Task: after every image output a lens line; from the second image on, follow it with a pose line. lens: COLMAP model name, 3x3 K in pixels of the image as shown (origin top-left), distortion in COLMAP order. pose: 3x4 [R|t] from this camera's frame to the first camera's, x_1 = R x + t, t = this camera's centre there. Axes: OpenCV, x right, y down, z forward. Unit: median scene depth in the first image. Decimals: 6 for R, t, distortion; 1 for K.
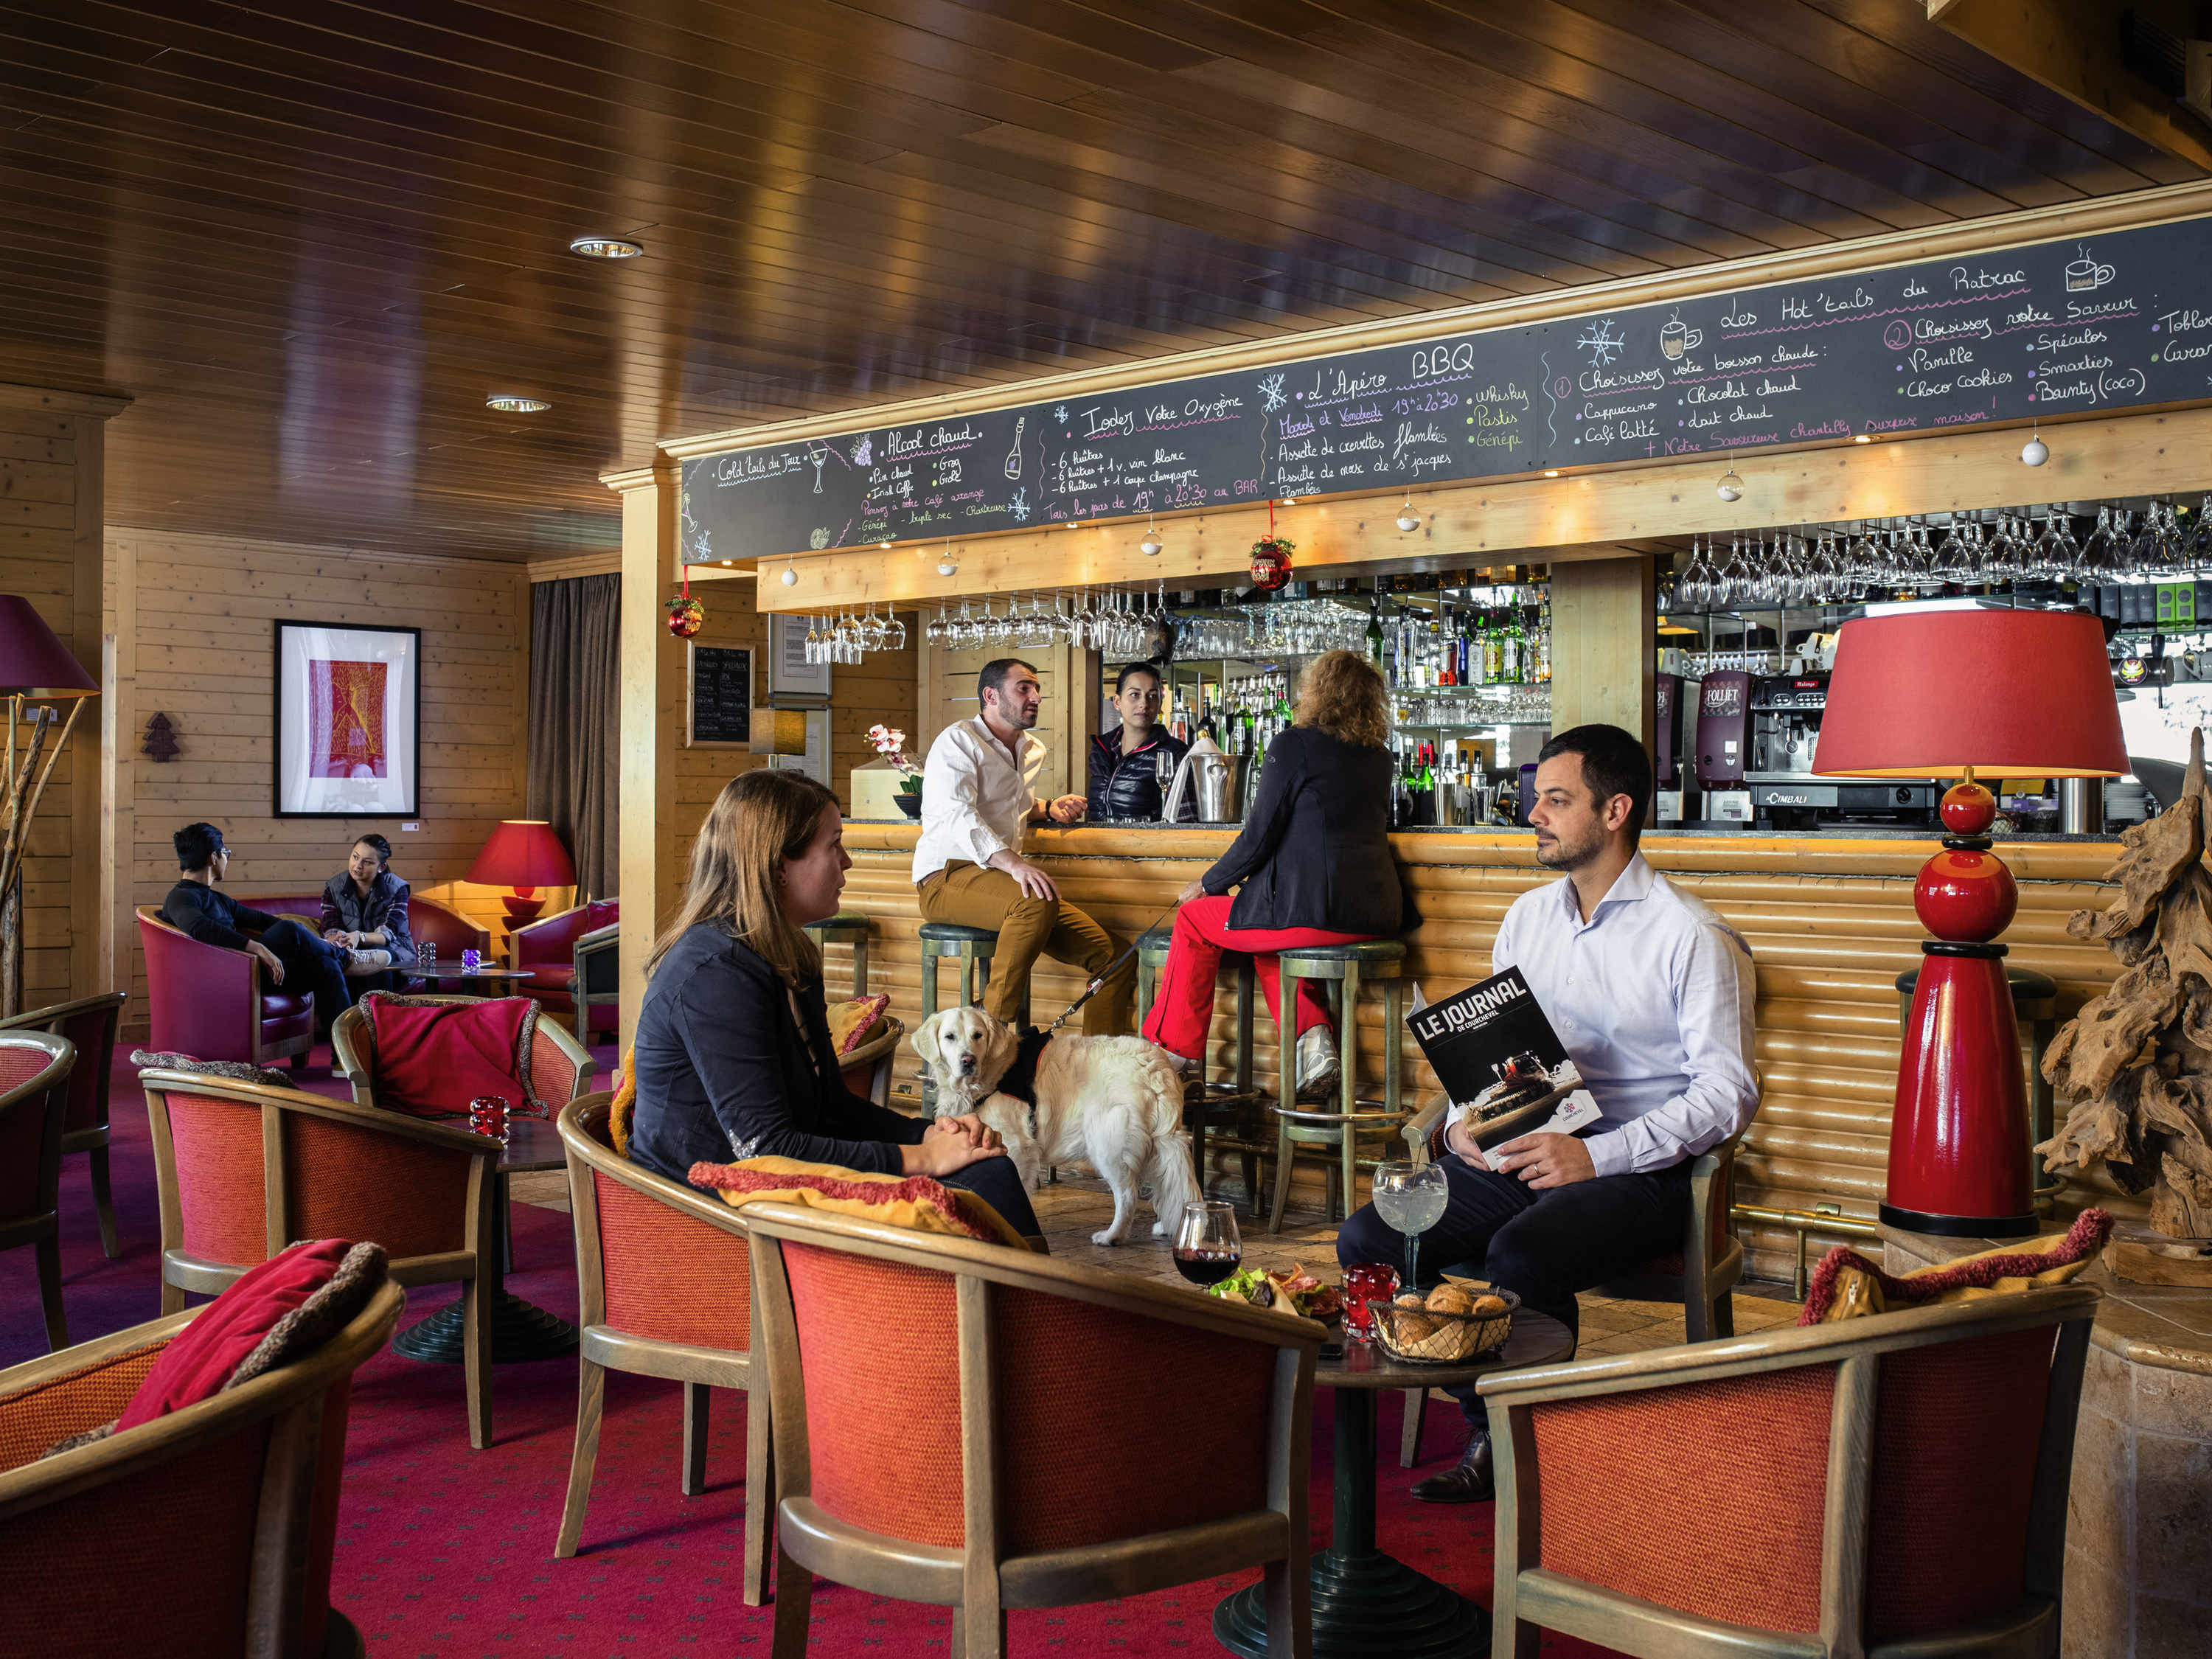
lens RADIAL K [[2417.6, 0, 1104.8], [0, 2417.6, 743.9], [0, 0, 1]] dist [-0.038166, 0.019093]
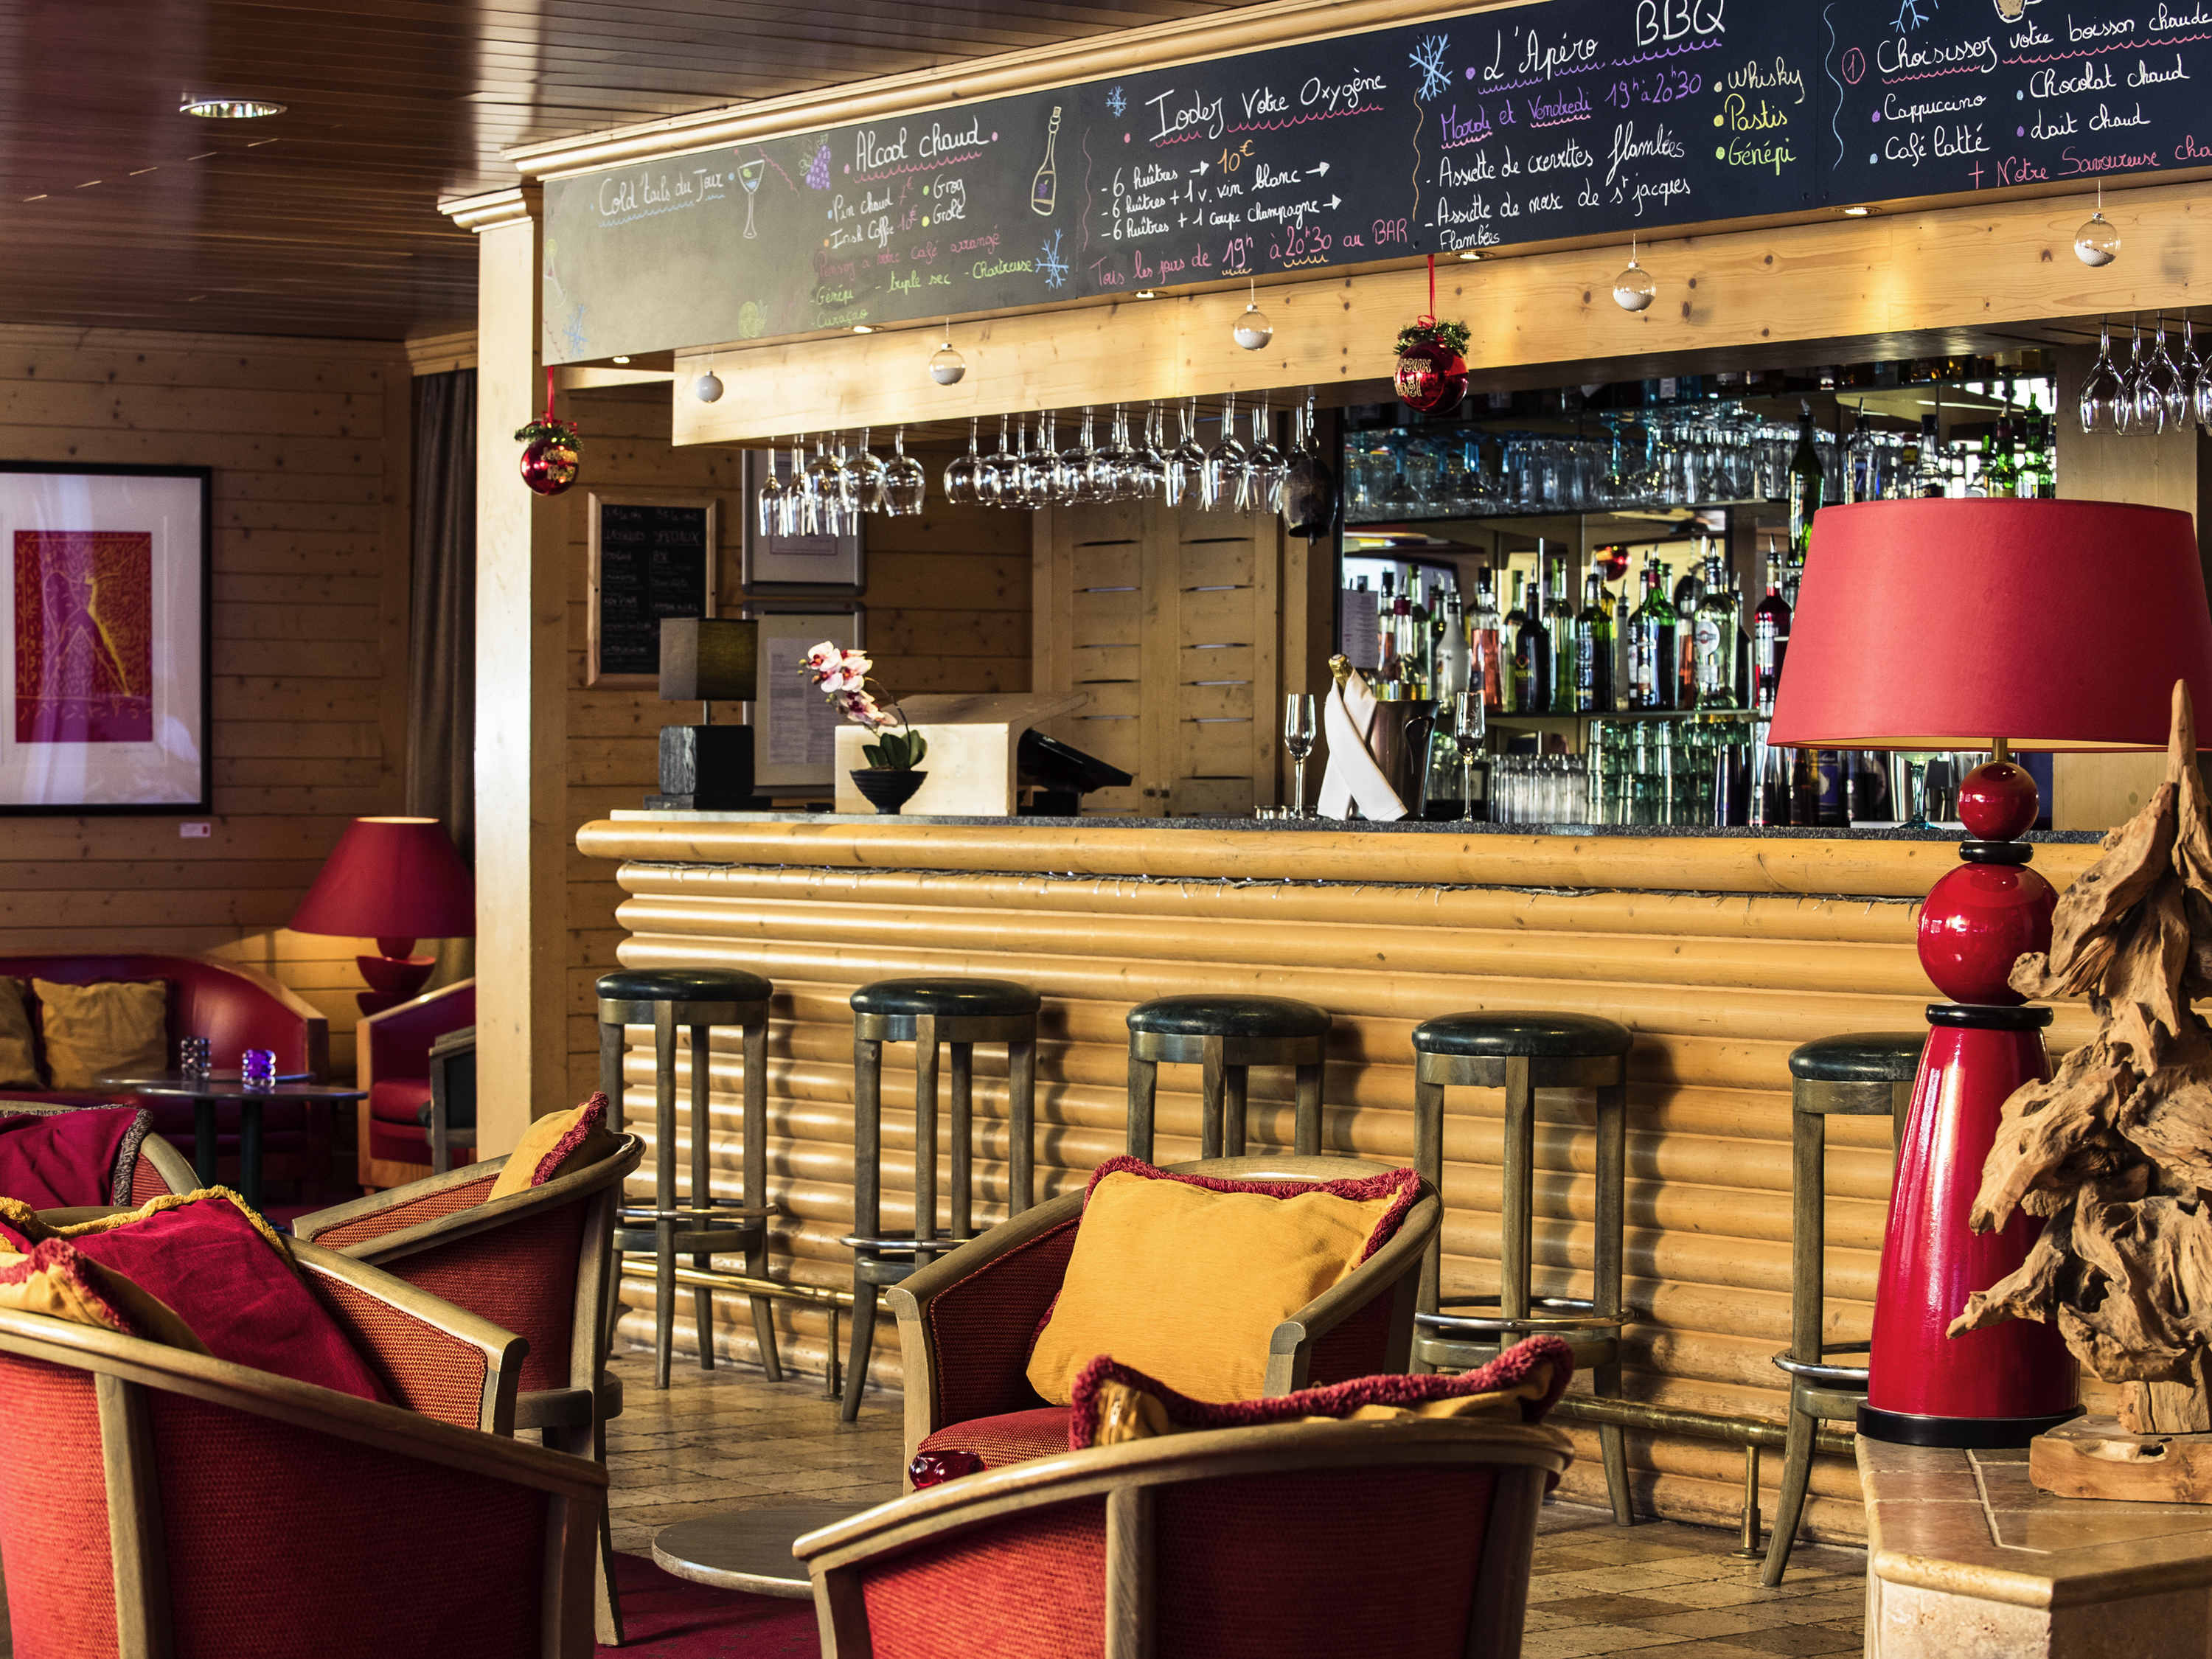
lens RADIAL K [[5328.7, 0, 1105.7], [0, 5328.7, 892.8], [0, 0, 1]] dist [-0.281385, -0.671748]
pose [[0.985214, -0.002006, -0.171315, 0.204620], [0.010268, 0.998825, 0.047355, -0.010157], [0.171019, -0.048414, 0.984078, -0.249457]]
